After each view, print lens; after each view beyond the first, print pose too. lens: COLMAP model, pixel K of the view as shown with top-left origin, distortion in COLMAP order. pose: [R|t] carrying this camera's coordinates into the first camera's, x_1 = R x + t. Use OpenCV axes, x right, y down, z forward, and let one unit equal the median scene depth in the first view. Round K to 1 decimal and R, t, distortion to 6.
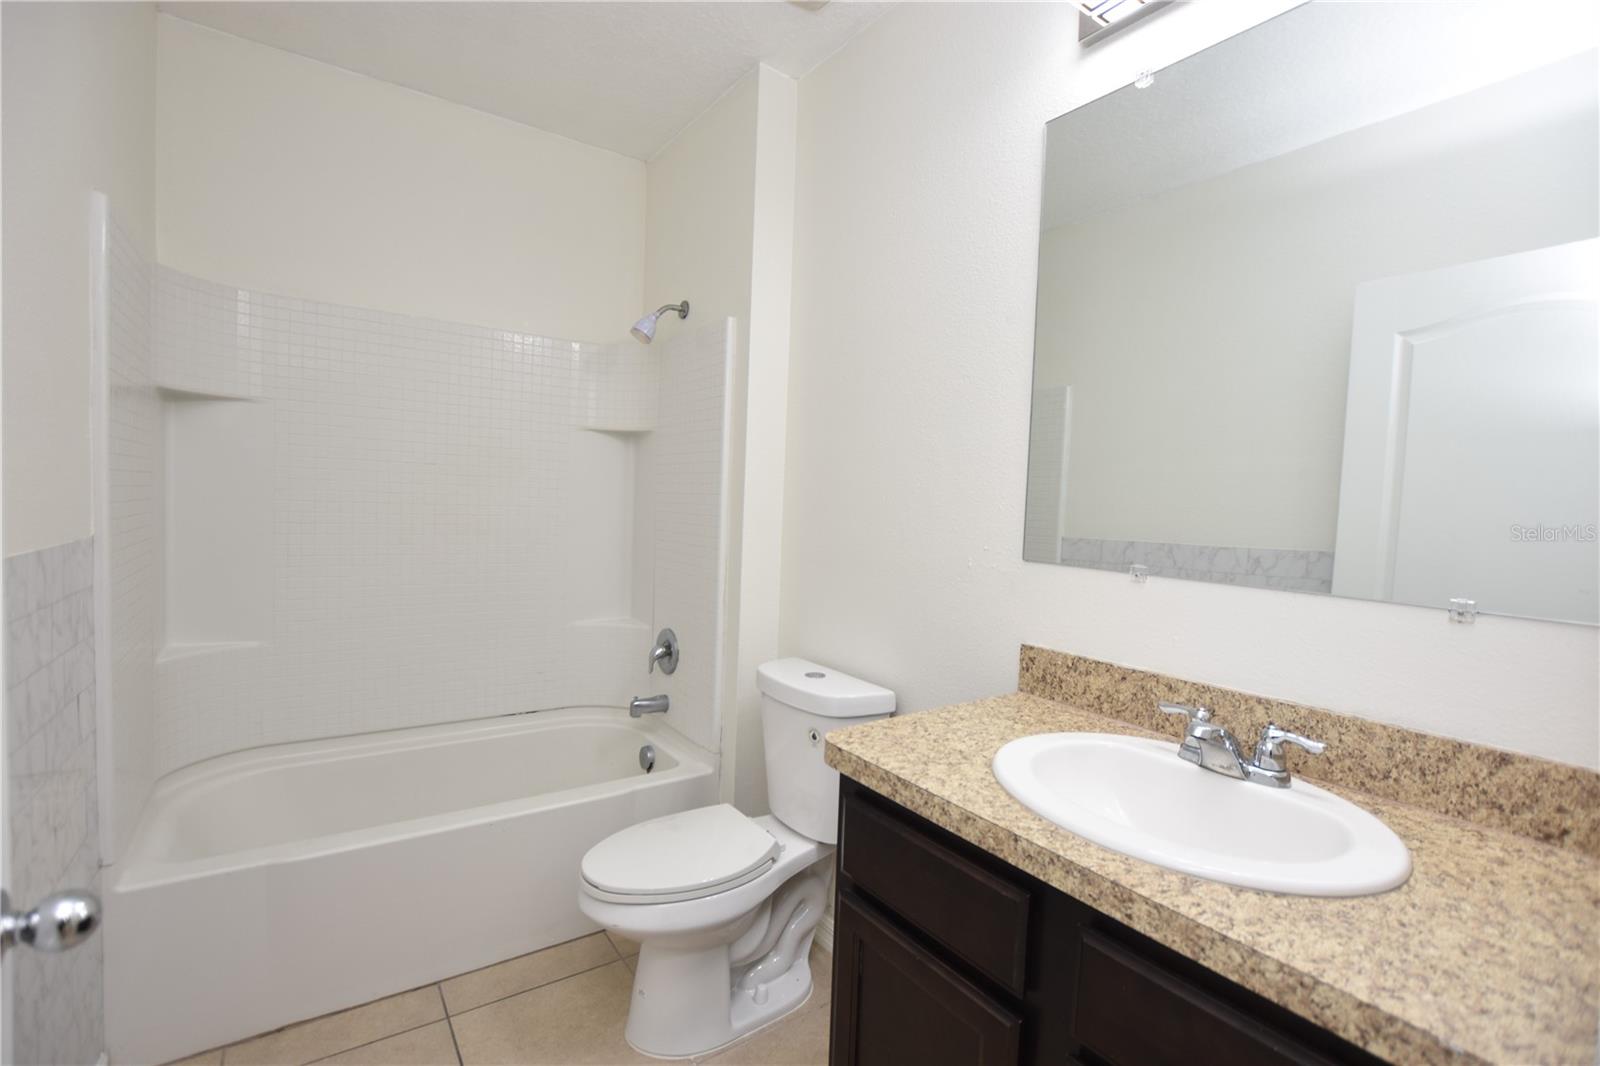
lens RADIAL K [[713.9, 0, 796.4], [0, 713.9, 533.1], [0, 0, 1]] dist [-0.022873, 0.003877]
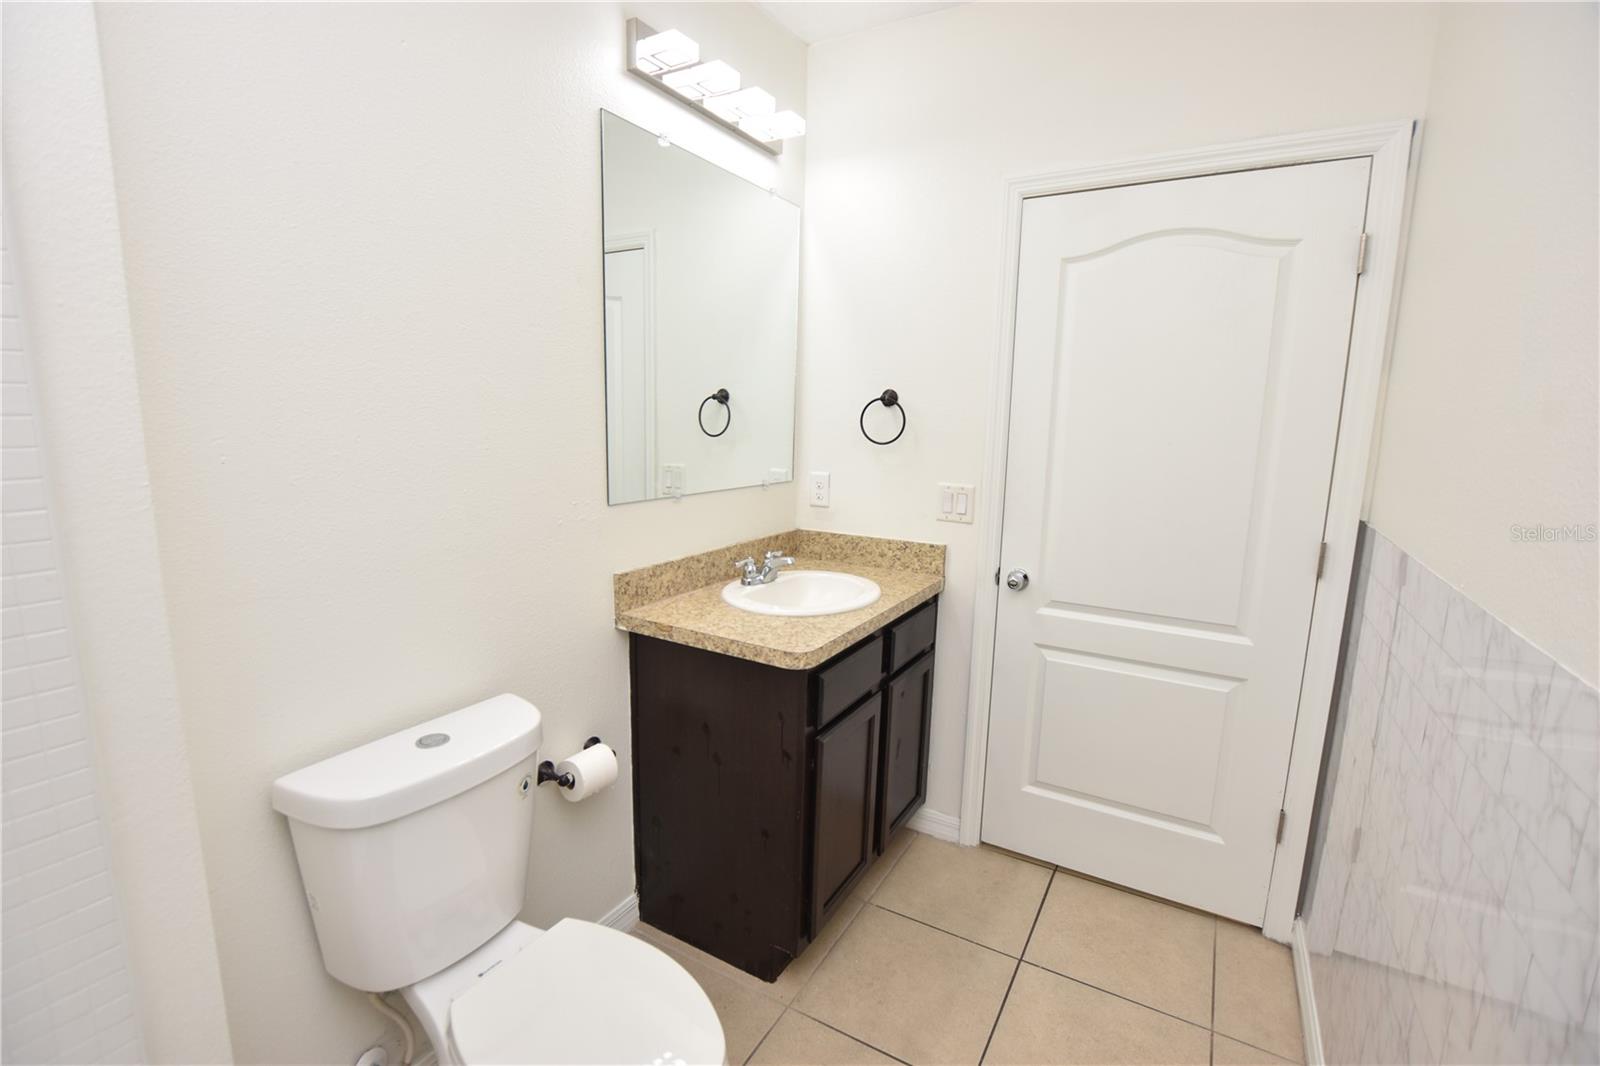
lens RADIAL K [[713.9, 0, 796.6], [0, 713.9, 532.5], [0, 0, 1]] dist [-0.022873, 0.003877]
pose [[-0.400195, -0.200936, 0.894130, -0.979223], [0.009794, 0.974673, 0.223420, -0.202675], [-0.916377, 0.098169, -0.388092, 1.351890]]
